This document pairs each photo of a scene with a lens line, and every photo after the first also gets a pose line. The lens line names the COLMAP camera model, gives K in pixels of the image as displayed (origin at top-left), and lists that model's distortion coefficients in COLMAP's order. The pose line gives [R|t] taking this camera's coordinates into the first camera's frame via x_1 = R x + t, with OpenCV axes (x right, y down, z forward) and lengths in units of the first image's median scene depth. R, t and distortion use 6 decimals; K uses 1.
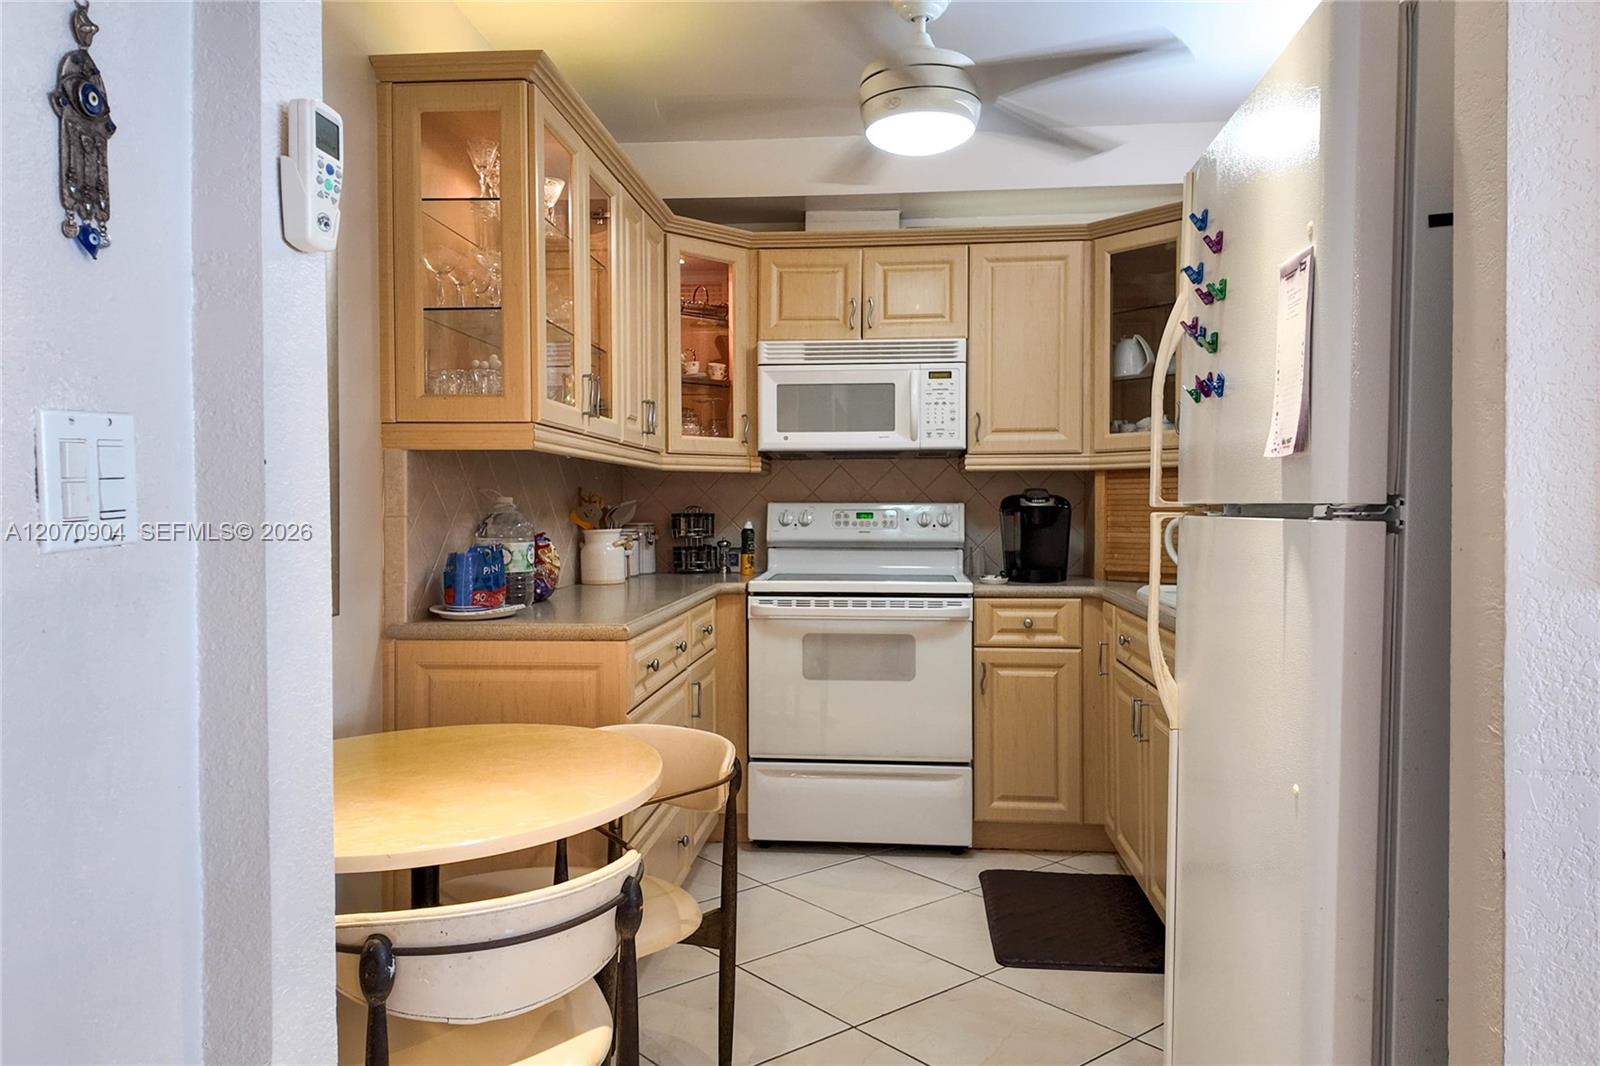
lens RADIAL K [[1130.7, 0, 796.7], [0, 1130.7, 538.3], [0, 0, 1]] dist [0.122063, -0.172179]
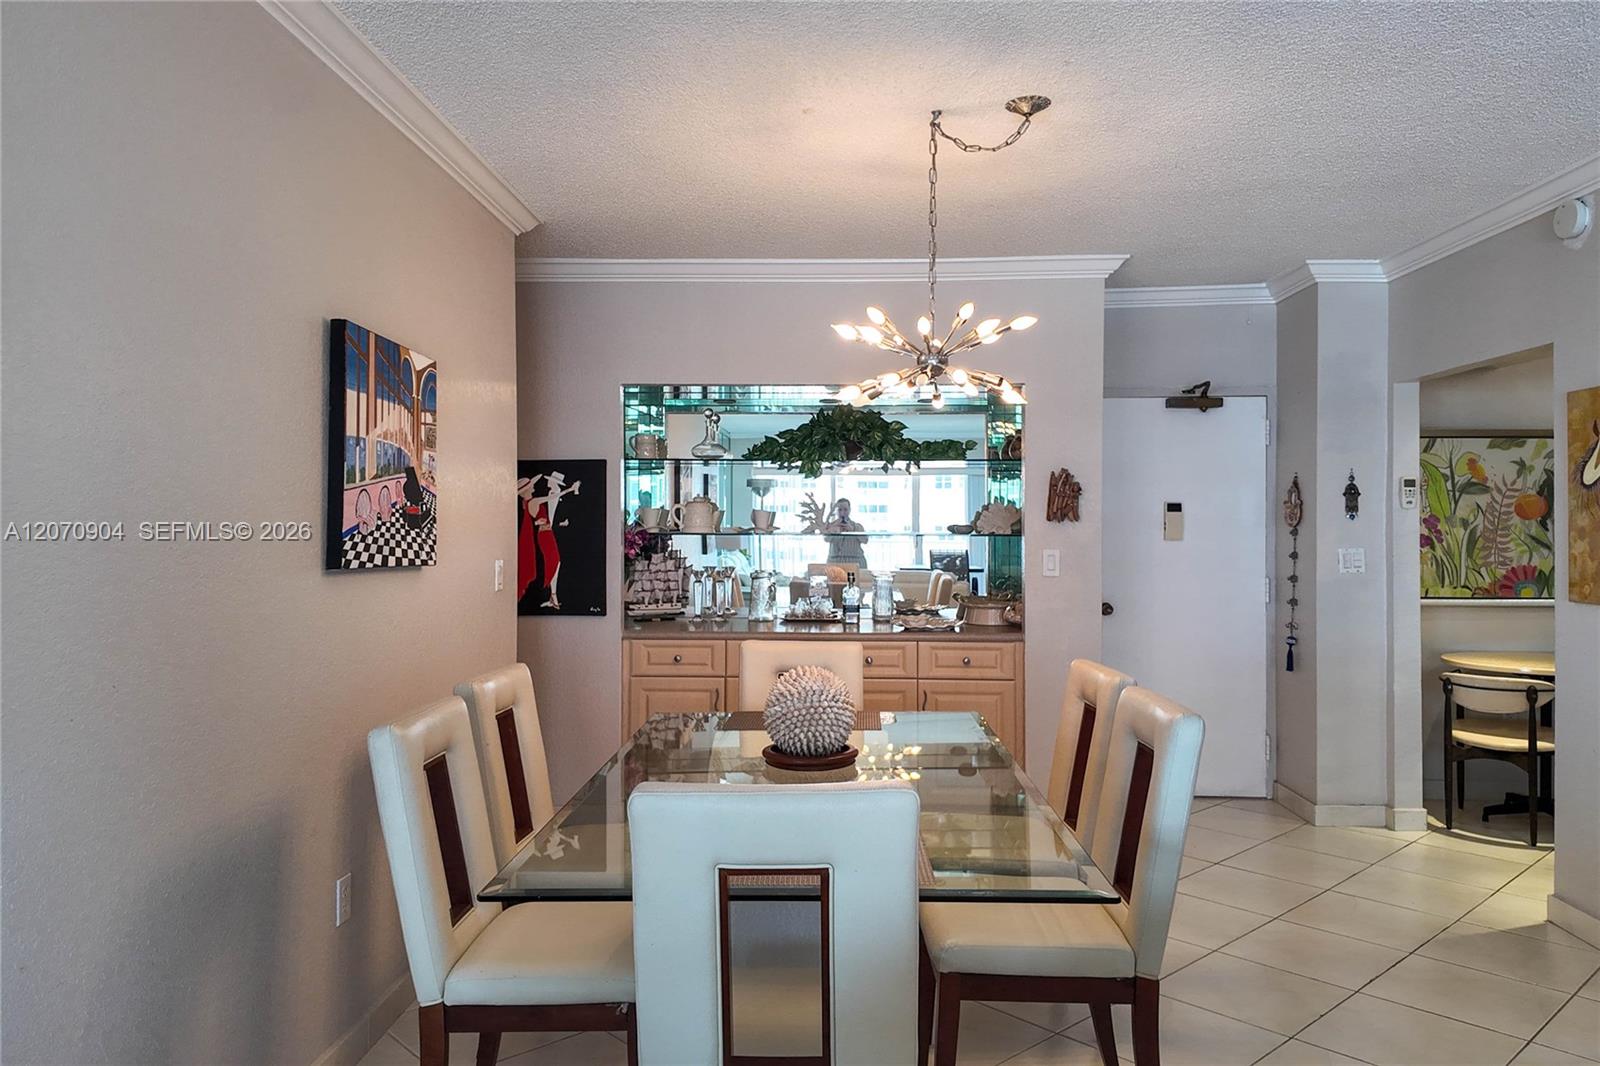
lens RADIAL K [[1102.7, 0, 800.0], [0, 1102.7, 533.0], [0, 0, 1]] dist [0.112218, -0.157542]
pose [[0.044126, 0.004476, -0.999016, 1.084354], [-0.027176, 0.999625, 0.003278, -0.029377], [0.998656, 0.027004, 0.044231, -0.439900]]
